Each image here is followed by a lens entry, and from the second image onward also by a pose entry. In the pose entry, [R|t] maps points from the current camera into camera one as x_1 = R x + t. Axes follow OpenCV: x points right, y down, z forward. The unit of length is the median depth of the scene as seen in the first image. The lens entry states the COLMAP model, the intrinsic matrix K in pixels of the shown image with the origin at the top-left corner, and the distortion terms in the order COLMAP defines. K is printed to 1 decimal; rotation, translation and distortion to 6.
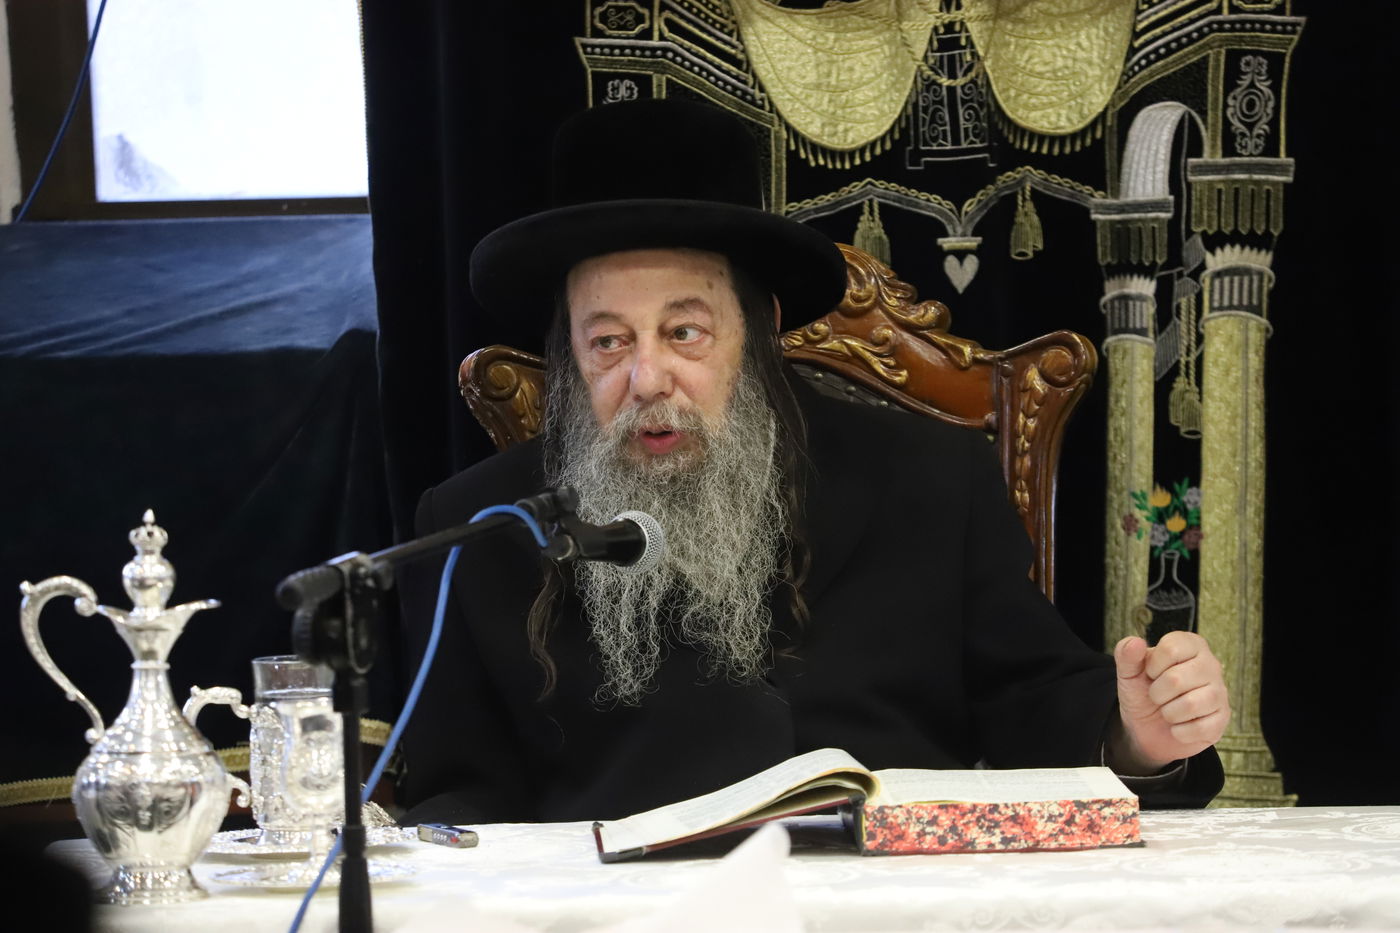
lens RADIAL K [[8945.4, 0, 700.8], [0, 8945.4, 478.4], [0, 0, 1]] dist [2.883342, 17.660985]
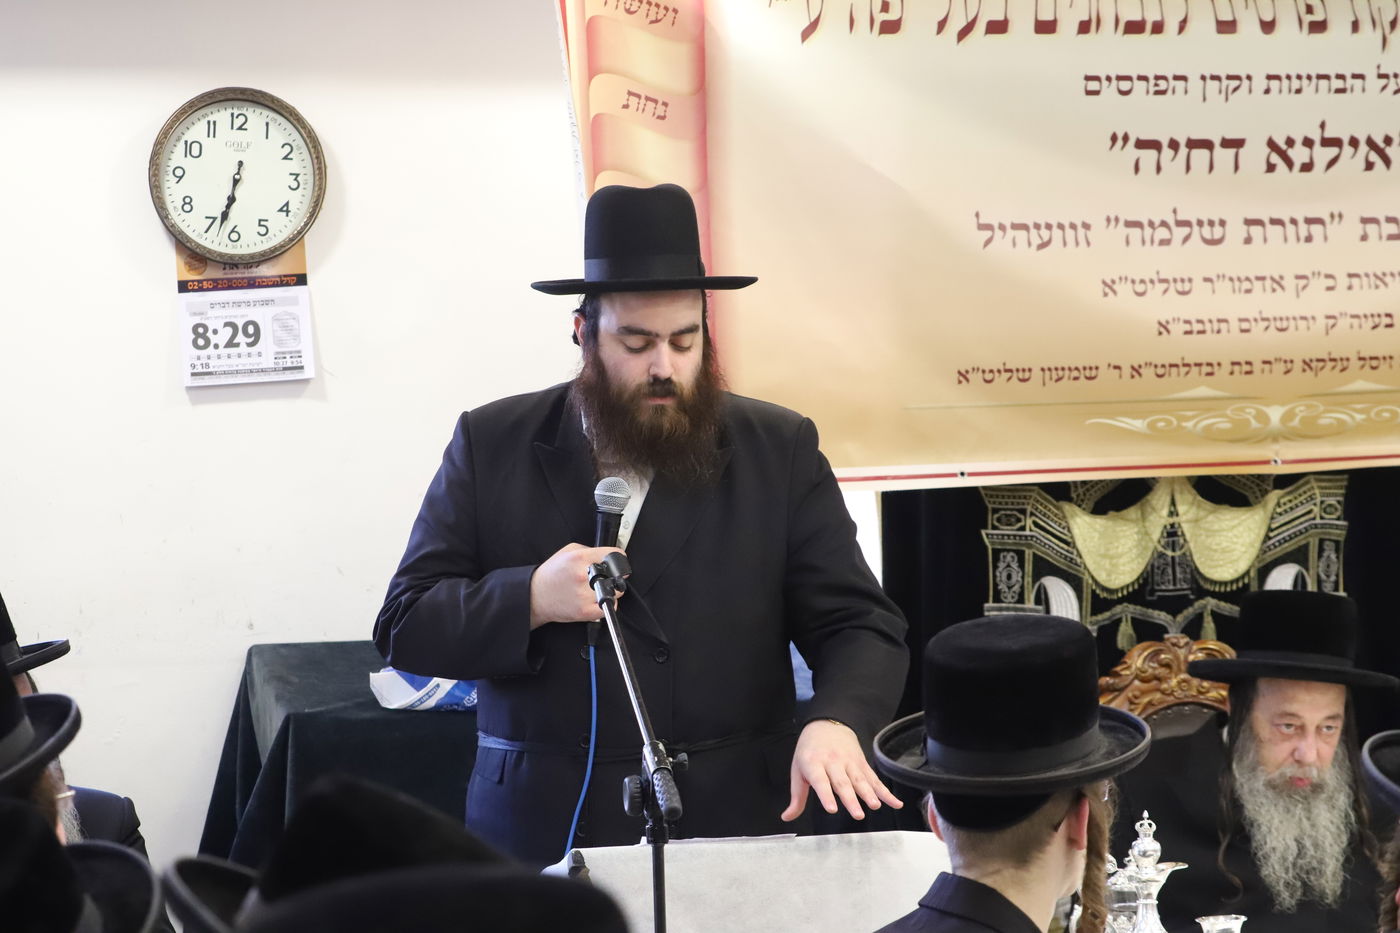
lens RADIAL K [[3203.3, 0, 701.2], [0, 3203.3, 527.4], [0, 0, 1]] dist [-0.069172, -0.299462]
pose [[0.971395, -0.001030, 0.237469, -0.234678], [0.012020, 0.998922, -0.044839, -0.020012], [-0.237167, 0.046410, 0.970360, 0.361349]]
